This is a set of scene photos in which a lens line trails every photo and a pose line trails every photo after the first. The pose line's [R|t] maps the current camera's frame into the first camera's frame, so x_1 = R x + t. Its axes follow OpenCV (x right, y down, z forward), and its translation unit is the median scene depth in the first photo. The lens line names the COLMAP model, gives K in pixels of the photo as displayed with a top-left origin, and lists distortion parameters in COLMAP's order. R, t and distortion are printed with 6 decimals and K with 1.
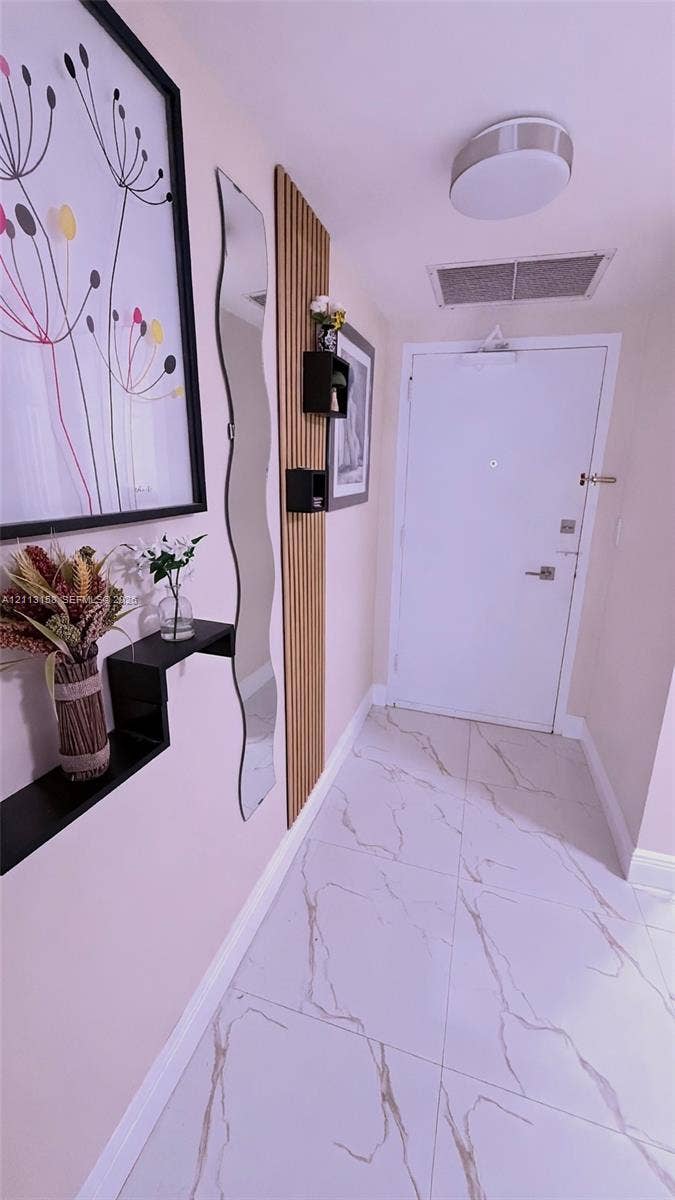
lens RADIAL K [[481.1, 0, 337.5], [0, 481.1, 600.0], [0, 0, 1]] dist [0.026453, -0.009624]
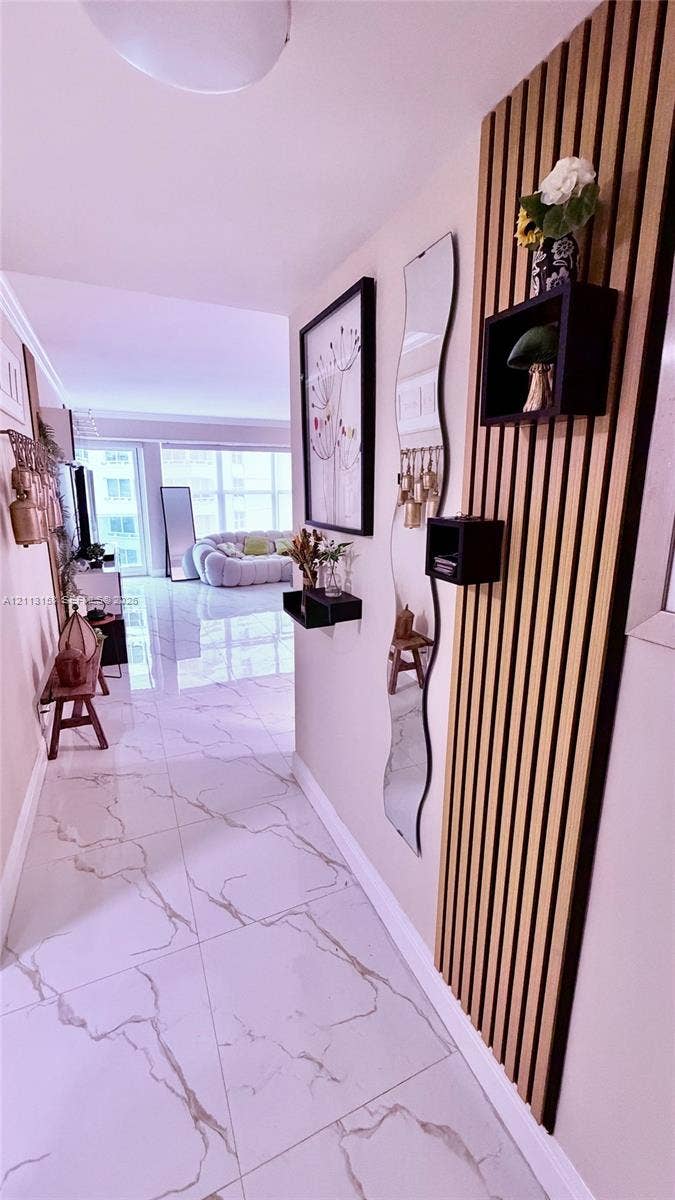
lens RADIAL K [[481.1, 0, 337.5], [0, 481.1, 600.0], [0, 0, 1]] dist [0.026453, -0.009624]
pose [[-0.748660, 0.140834, -0.647823, 0.630040], [-0.184484, 0.894321, 0.407621, -0.482988], [0.636769, 0.424683, -0.643561, 1.617644]]
